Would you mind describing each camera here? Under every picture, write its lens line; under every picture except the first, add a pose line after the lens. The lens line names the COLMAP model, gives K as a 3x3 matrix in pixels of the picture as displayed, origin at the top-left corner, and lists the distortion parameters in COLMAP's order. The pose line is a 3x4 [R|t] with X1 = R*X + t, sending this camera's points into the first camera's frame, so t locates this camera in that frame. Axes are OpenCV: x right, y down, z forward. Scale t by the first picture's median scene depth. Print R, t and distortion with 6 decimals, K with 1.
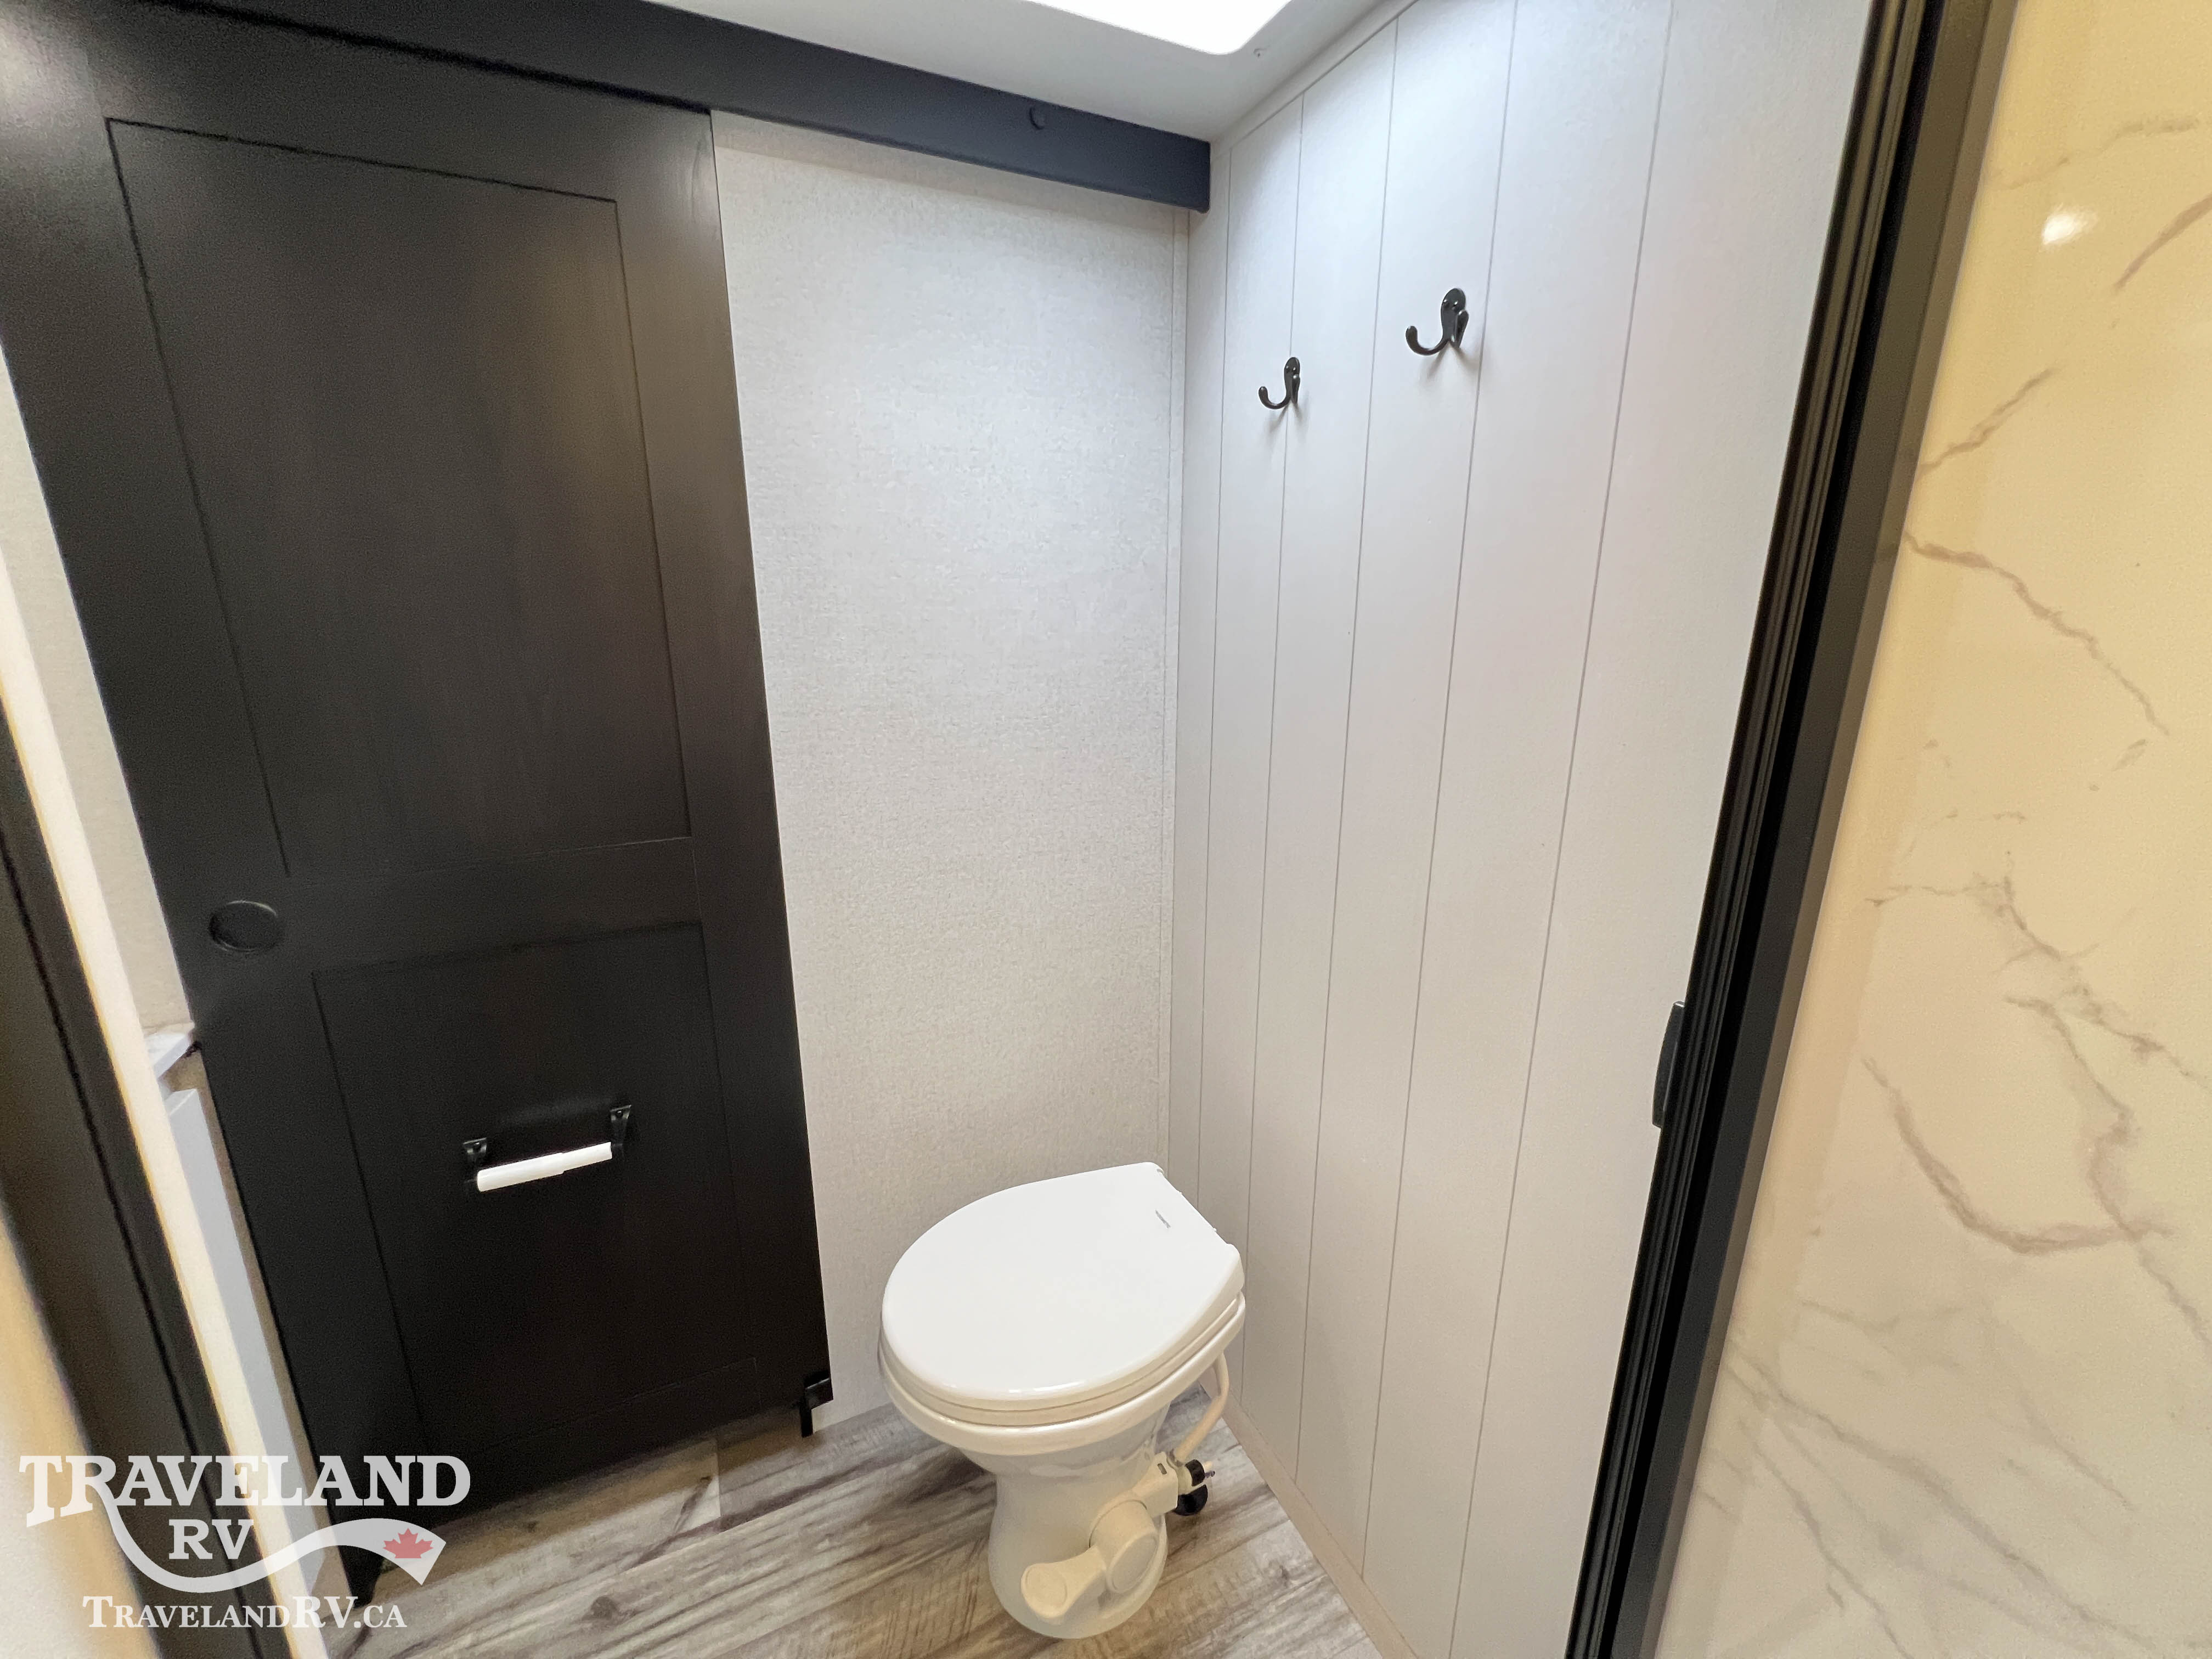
lens RADIAL K [[883.4, 0, 1102.4], [0, 883.4, 830.8], [0, 0, 1]] dist [-0.000701, 0.000466]
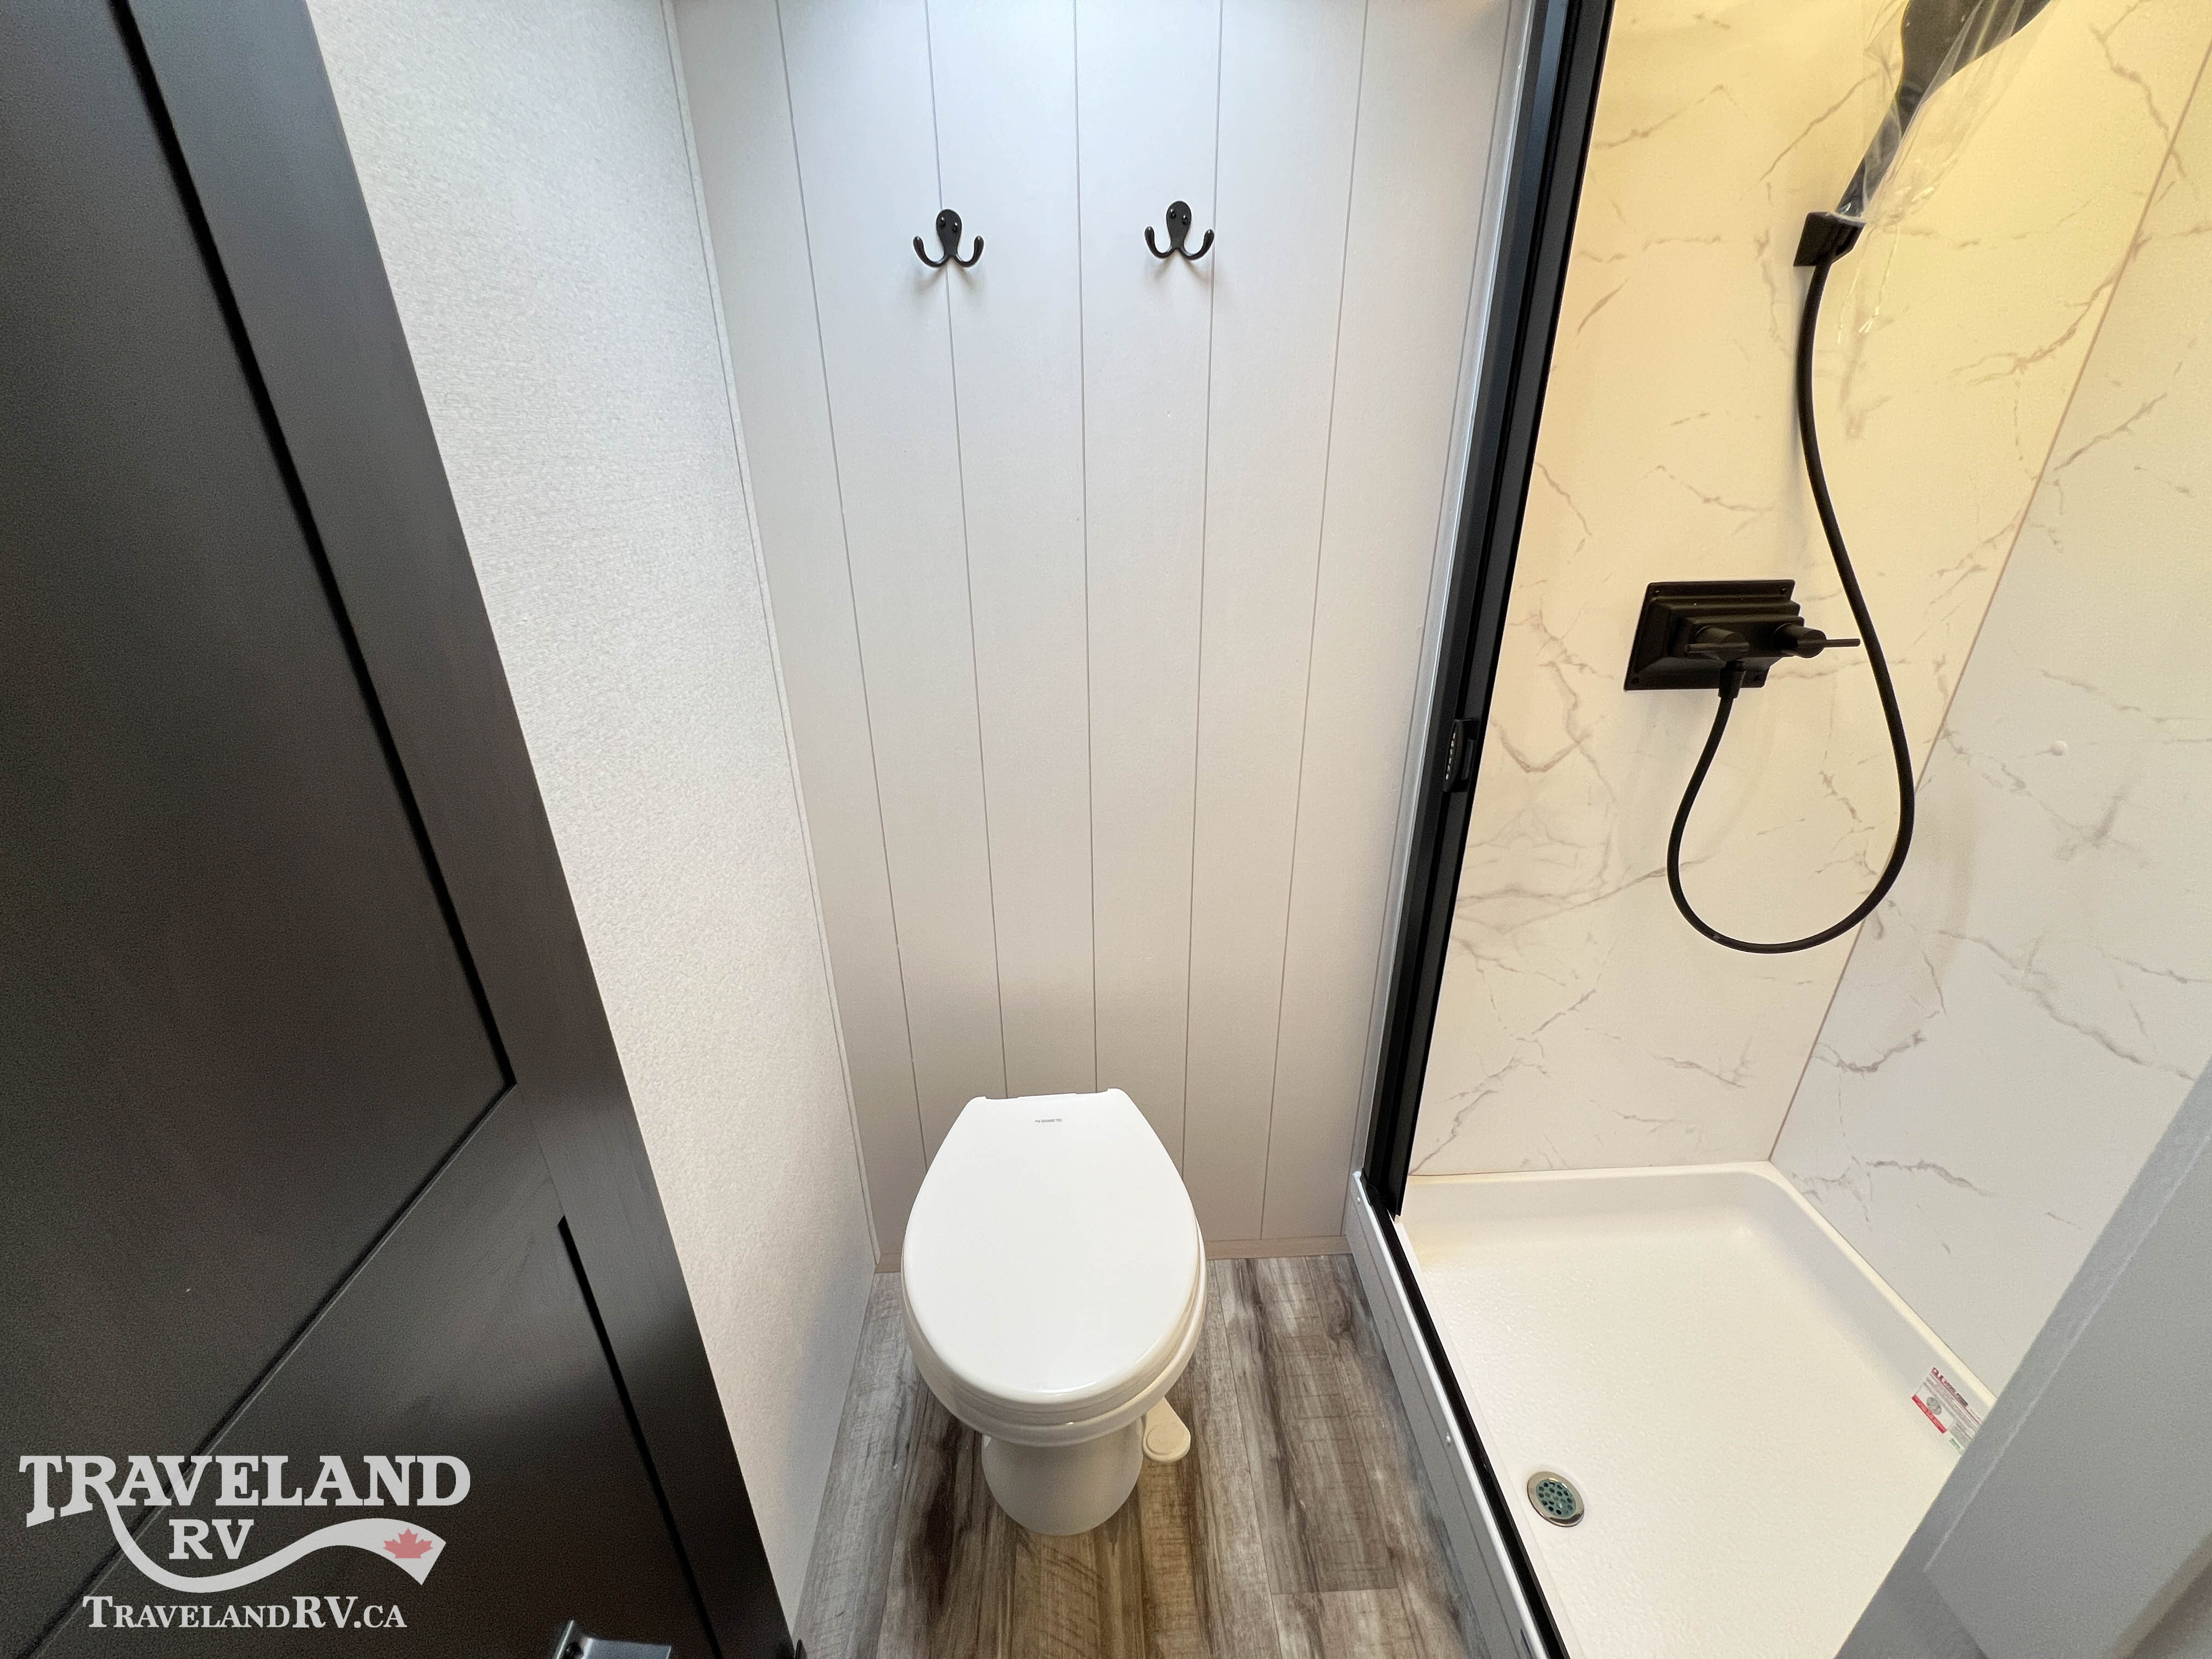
lens RADIAL K [[883.4, 0, 1113.1], [0, 883.4, 824.2], [0, 0, 1]] dist [-0.000701, 0.000466]
pose [[0.393247, -0.386850, 0.834089, -0.870489], [0.245635, 0.918407, 0.310148, -0.245310], [-0.886014, 0.082916, 0.456184, 0.607313]]
